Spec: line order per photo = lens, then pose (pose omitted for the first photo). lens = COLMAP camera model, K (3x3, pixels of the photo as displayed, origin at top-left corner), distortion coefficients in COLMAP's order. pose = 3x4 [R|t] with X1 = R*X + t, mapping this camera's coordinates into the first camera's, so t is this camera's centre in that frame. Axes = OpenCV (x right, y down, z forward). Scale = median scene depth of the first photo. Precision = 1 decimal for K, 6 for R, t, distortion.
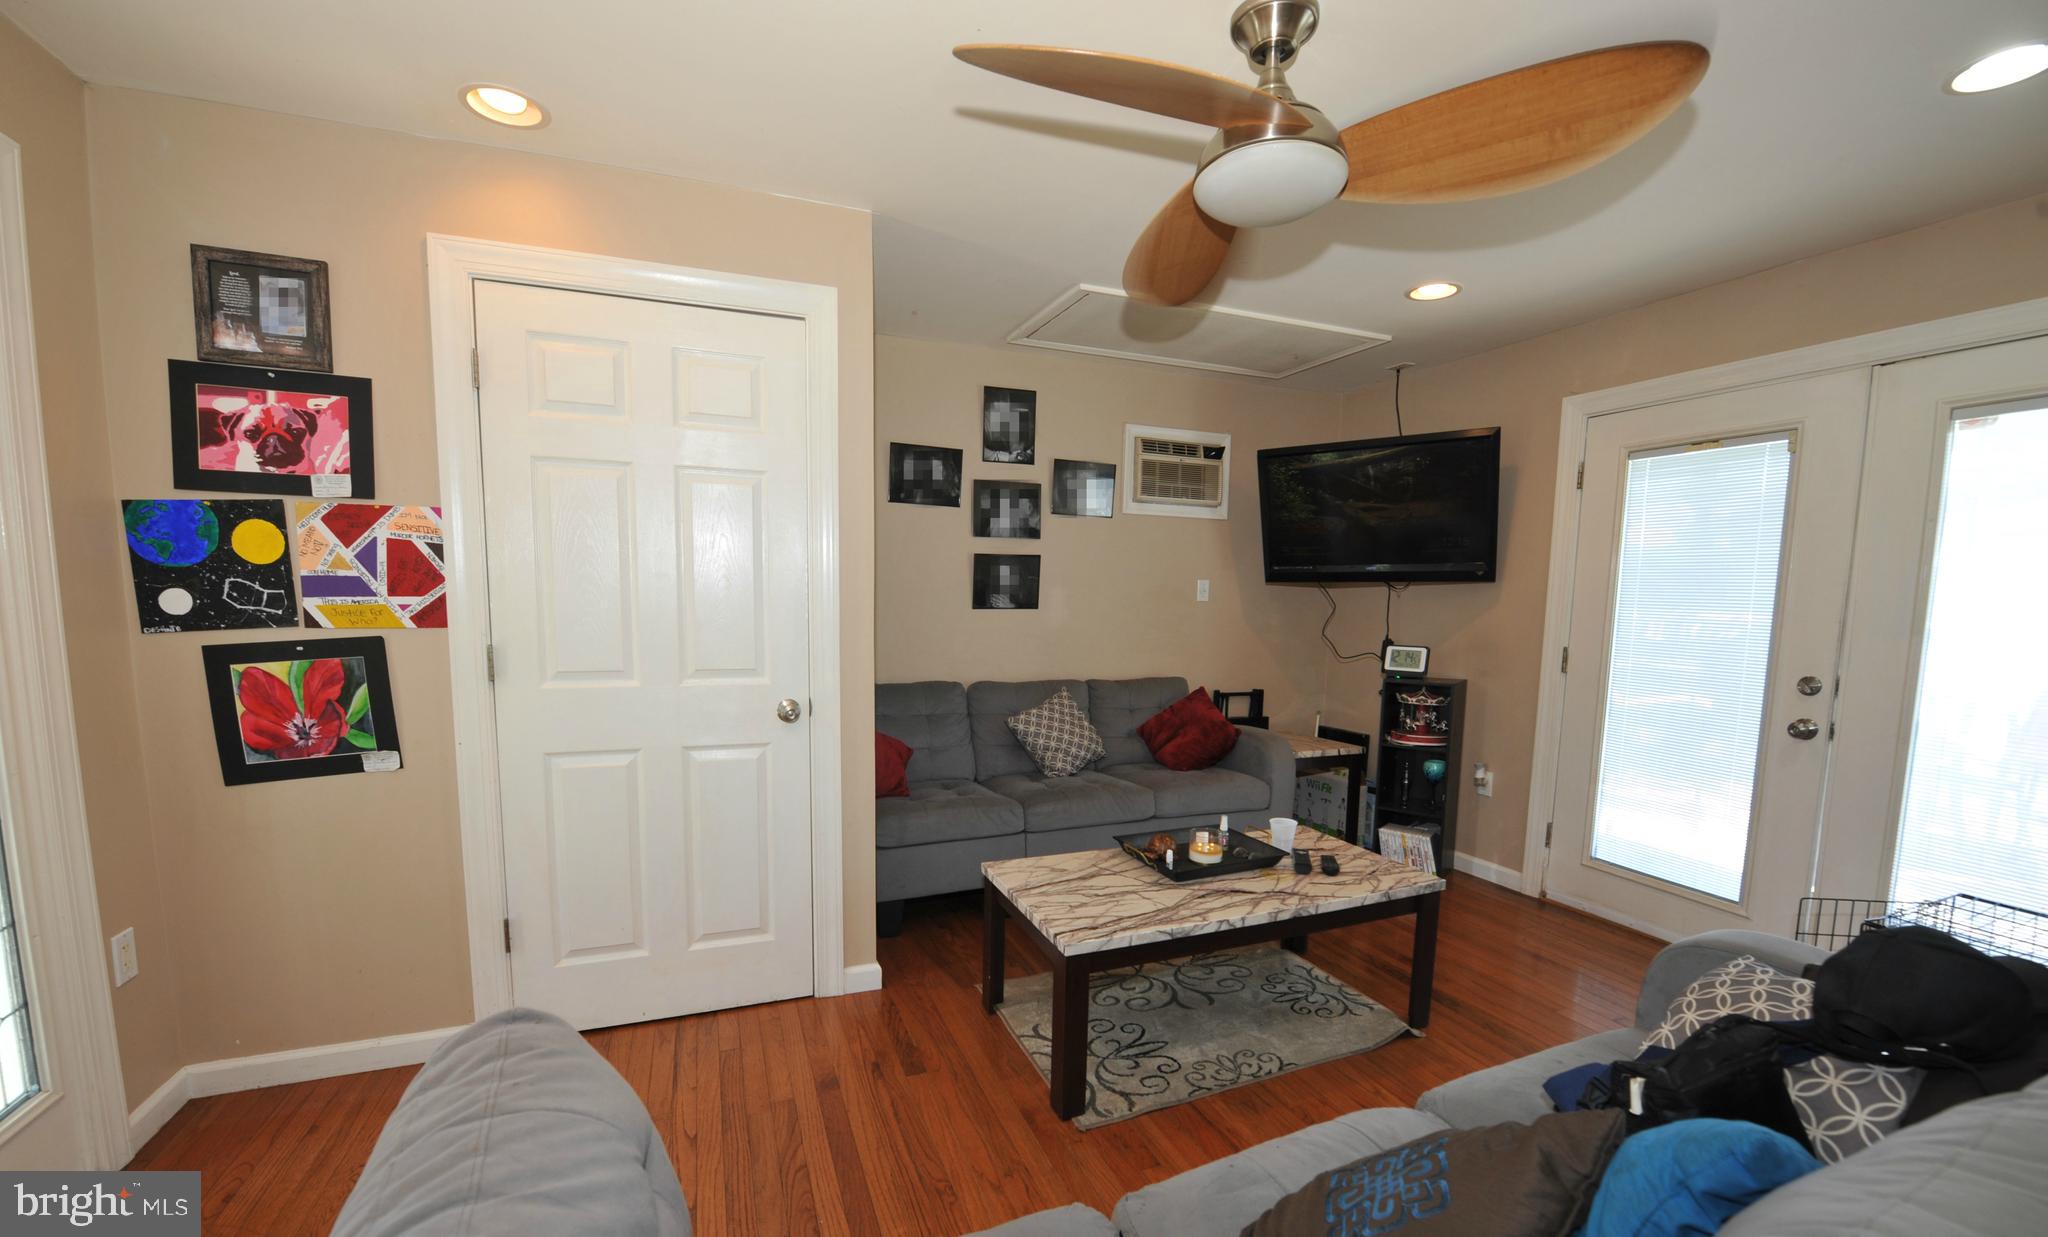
lens RADIAL K [[813.7, 0, 1025.8], [0, 813.7, 686.0], [0, 0, 1]] dist [-0.018125, -0.000133]
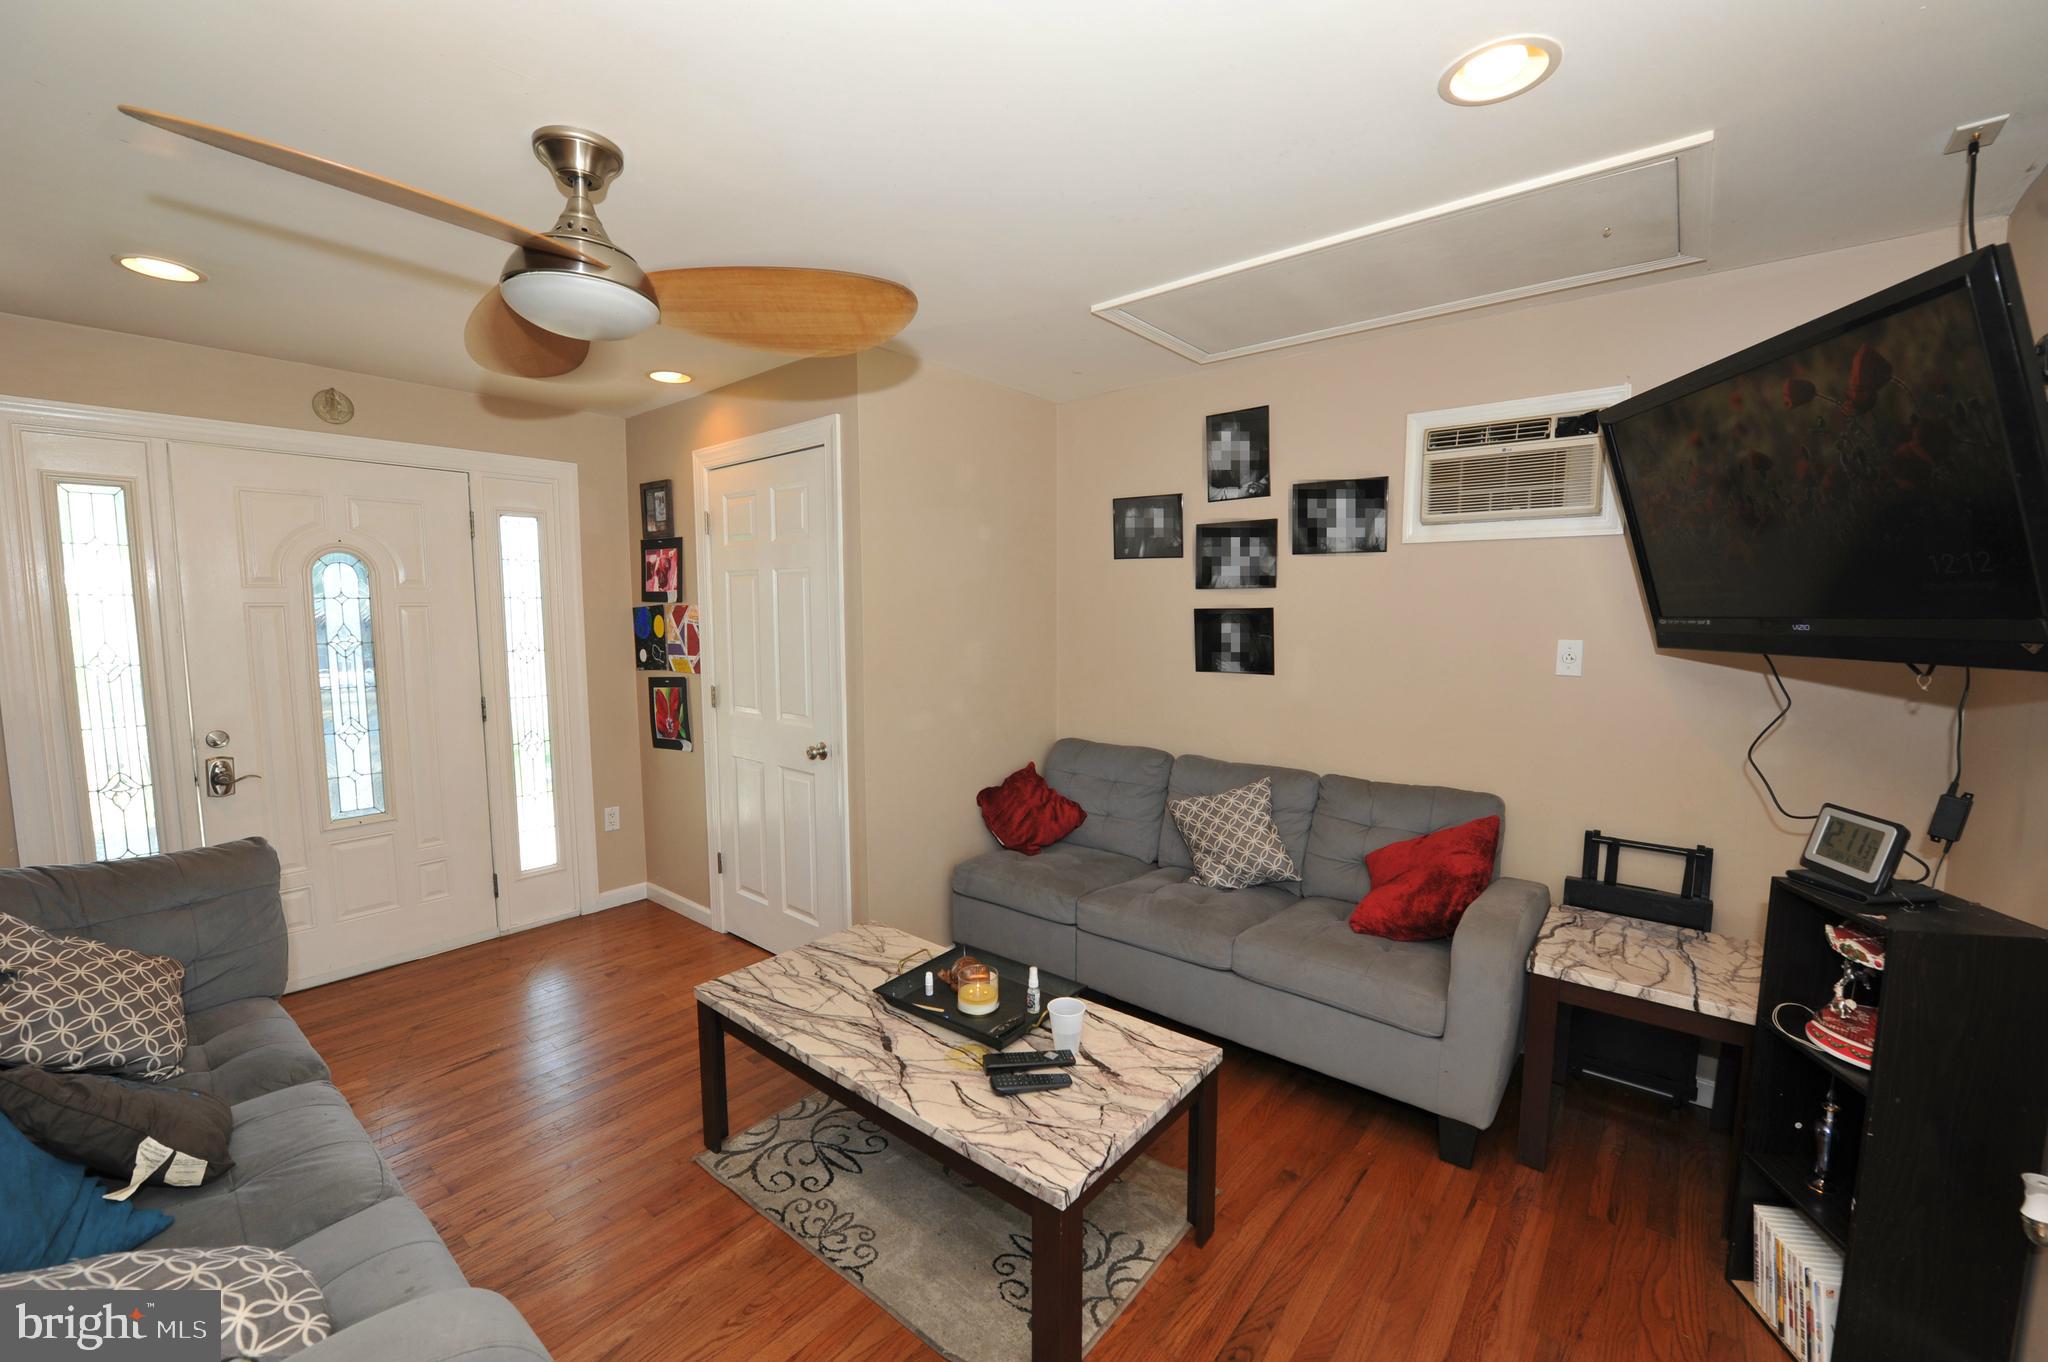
lens RADIAL K [[818.4, 0, 1025.8], [0, 818.4, 684.8], [0, 0, 1]] dist [-0.019862, -0.000016]
pose [[0.474840, 0.066845, -0.877530, 0.630830], [-0.092265, 0.995398, 0.025898, -0.087611], [0.875222, 0.068667, 0.478822, 0.426764]]
